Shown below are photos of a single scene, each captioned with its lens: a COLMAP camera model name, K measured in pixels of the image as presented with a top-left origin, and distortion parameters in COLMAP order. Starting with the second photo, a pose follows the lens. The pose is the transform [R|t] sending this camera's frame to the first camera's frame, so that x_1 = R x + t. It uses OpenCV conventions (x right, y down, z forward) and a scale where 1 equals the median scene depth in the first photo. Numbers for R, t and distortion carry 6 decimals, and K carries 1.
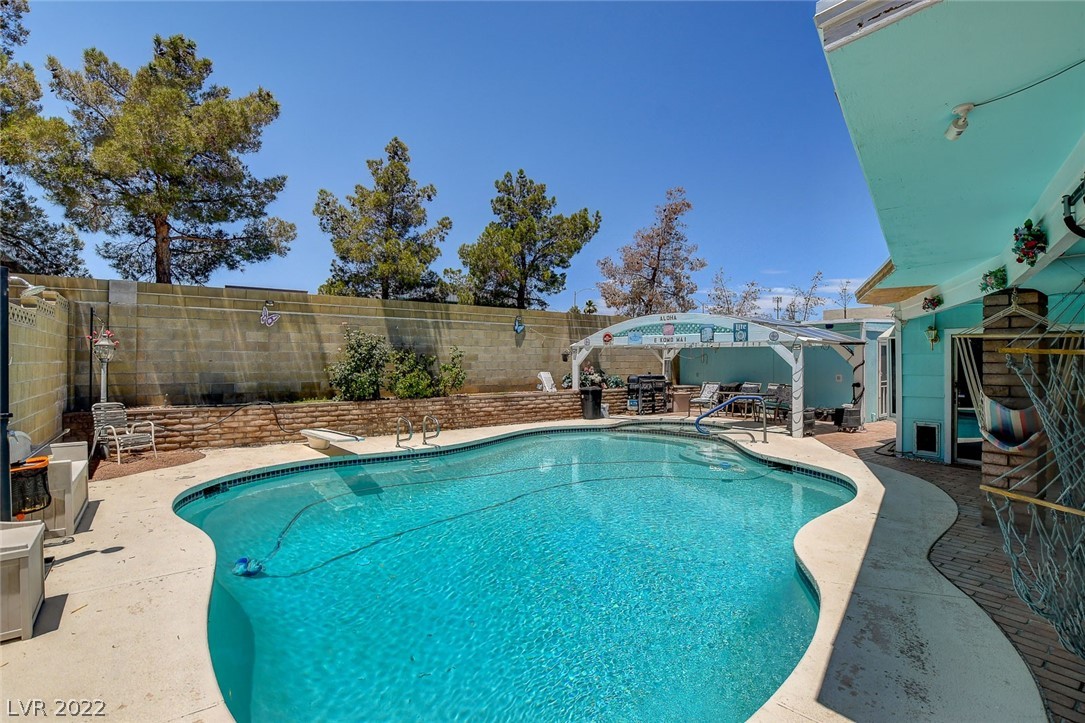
lens RADIAL K [[522.5, 0, 542.1], [0, 522.5, 358.2], [0, 0, 1]] dist [-0.032828, -0.000148]
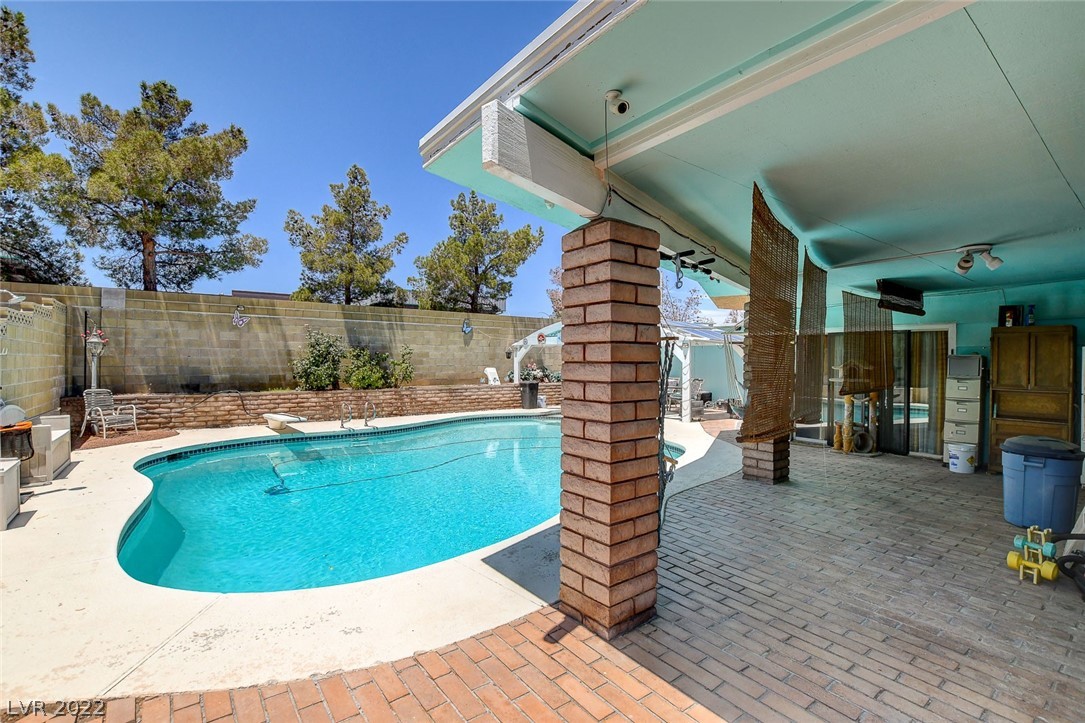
lens RADIAL K [[491.8, 0, 542.5], [0, 491.8, 361.5], [0, 0, 1]] dist [-0.034851, 0.000527]
pose [[0.999978, 0.001961, 0.006312, 0.152526], [-0.001992, 0.999986, 0.004847, 0.009862], [-0.006302, -0.004860, 0.999968, -0.108790]]
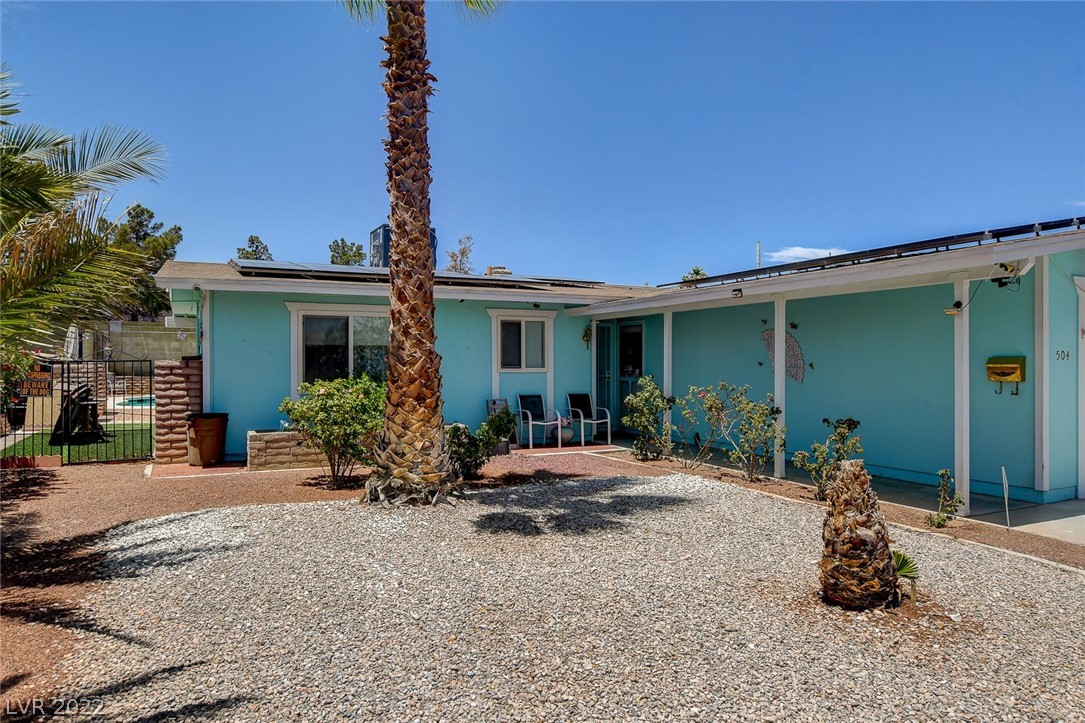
lens RADIAL K [[712.1, 0, 542.5], [0, 712.1, 361.5], [0, 0, 1]] dist [-0.004468, 0.000203]
pose [[0.981343, -0.001561, -0.192257, 1.416096], [0.002591, 0.999984, 0.005107, 0.015256], [0.192246, -0.005510, 0.981331, -1.493909]]
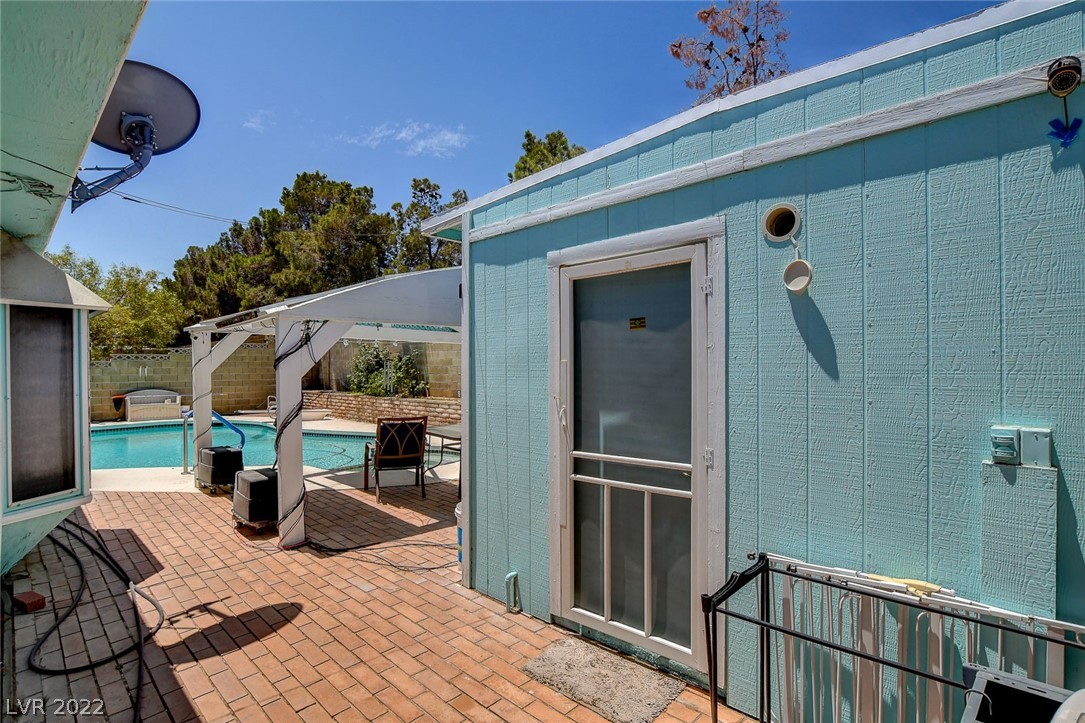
lens RADIAL K [[538.7, 0, 539.1], [0, 538.7, 372.4], [0, 0, 1]] dist [-0.023999, -0.000572]
pose [[0.159448, 0.009152, -0.987164, 1.148832], [0.010342, 0.999887, 0.010941, 0.011877], [0.987152, -0.011954, 0.159335, 1.256023]]
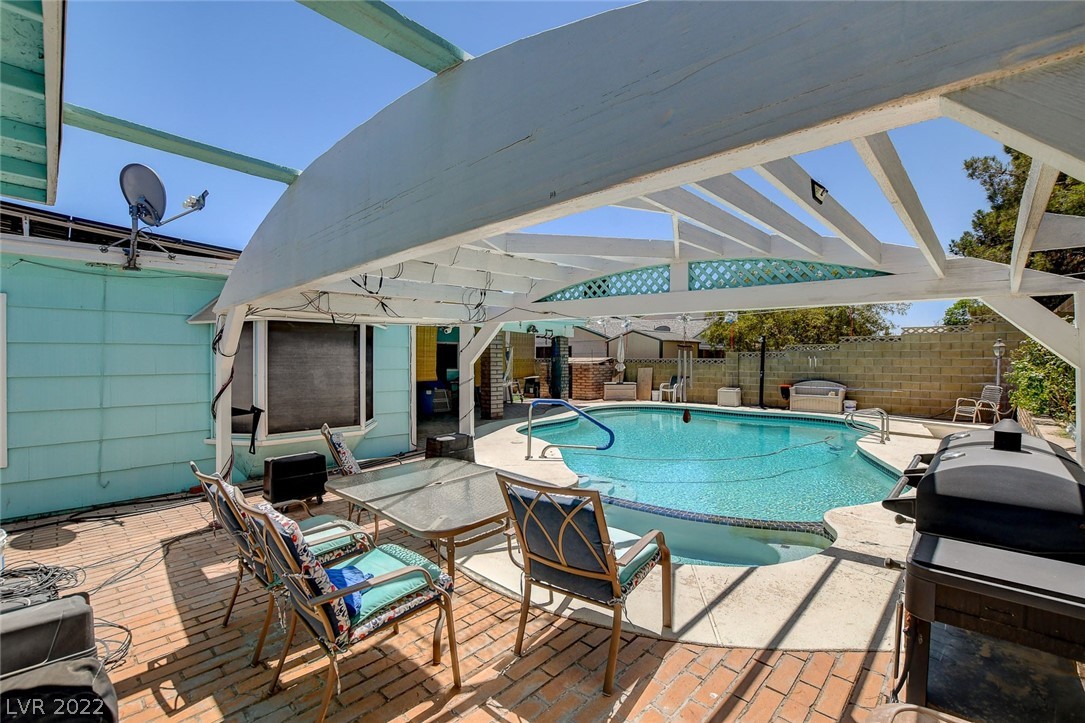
lens RADIAL K [[487.1, 0, 535.8], [0, 487.1, 358.7], [0, 0, 1]] dist [-0.023280, 0.000027]
pose [[-0.988007, 0.000046, -0.154408, 0.477208], [0.000826, 0.999987, -0.004988, 0.011280], [0.154406, -0.005055, -0.987995, 1.590489]]
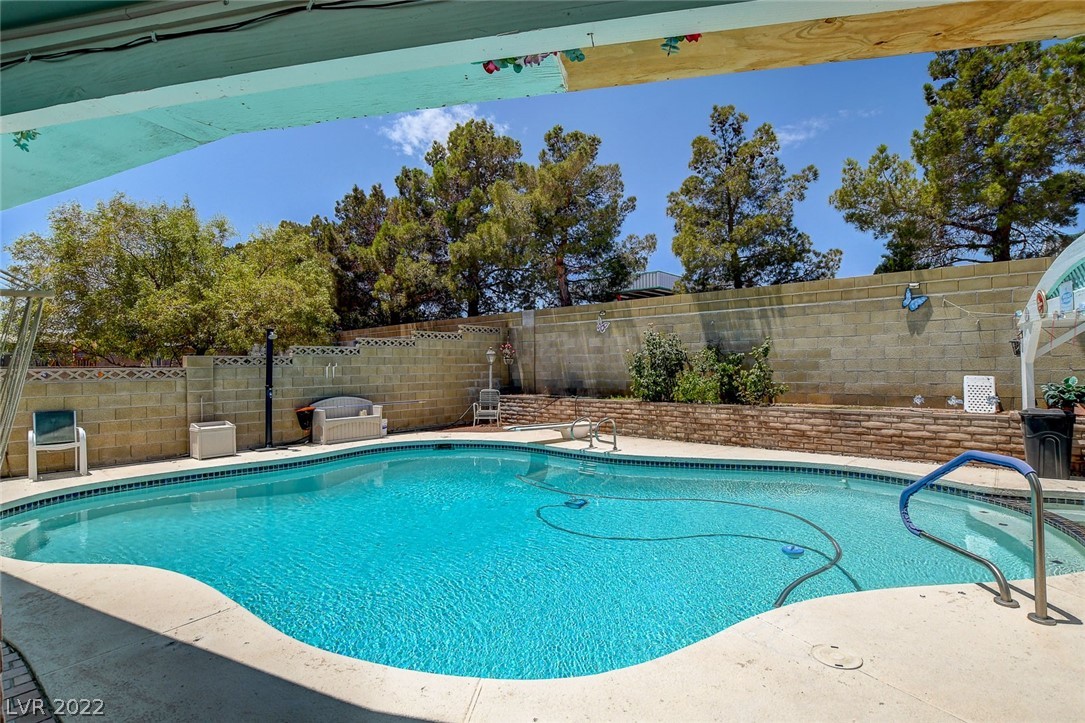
lens RADIAL K [[525.5, 0, 535.3], [0, 525.5, 363.2], [0, 0, 1]] dist [-0.021970, -0.000207]
pose [[0.201667, -0.008345, -0.979419, 0.599847], [0.017338, 0.999837, -0.004949, 0.010741], [0.979301, -0.015983, 0.201779, 0.597492]]
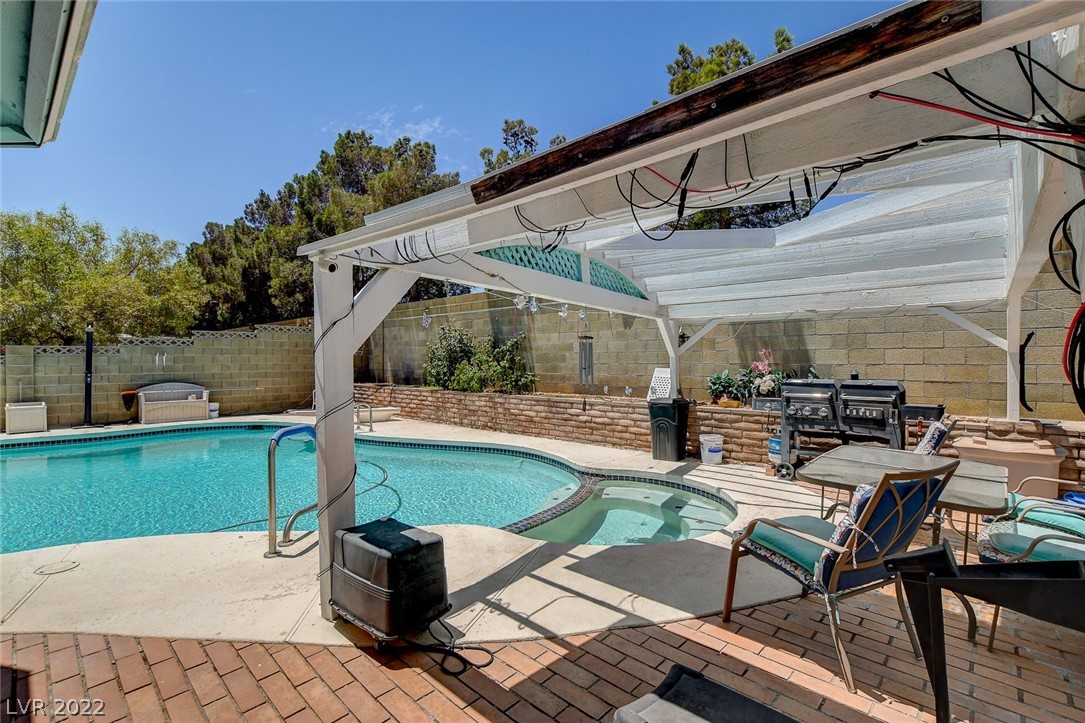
lens RADIAL K [[502.0, 0, 537.4], [0, 502.0, 365.2], [0, 0, 1]] dist [-0.029042, 0.001079]
pose [[0.184911, 0.011464, -0.982688, 0.741418], [0.009141, 0.999869, 0.013385, 0.018462], [0.982713, -0.011458, 0.184782, 1.021552]]
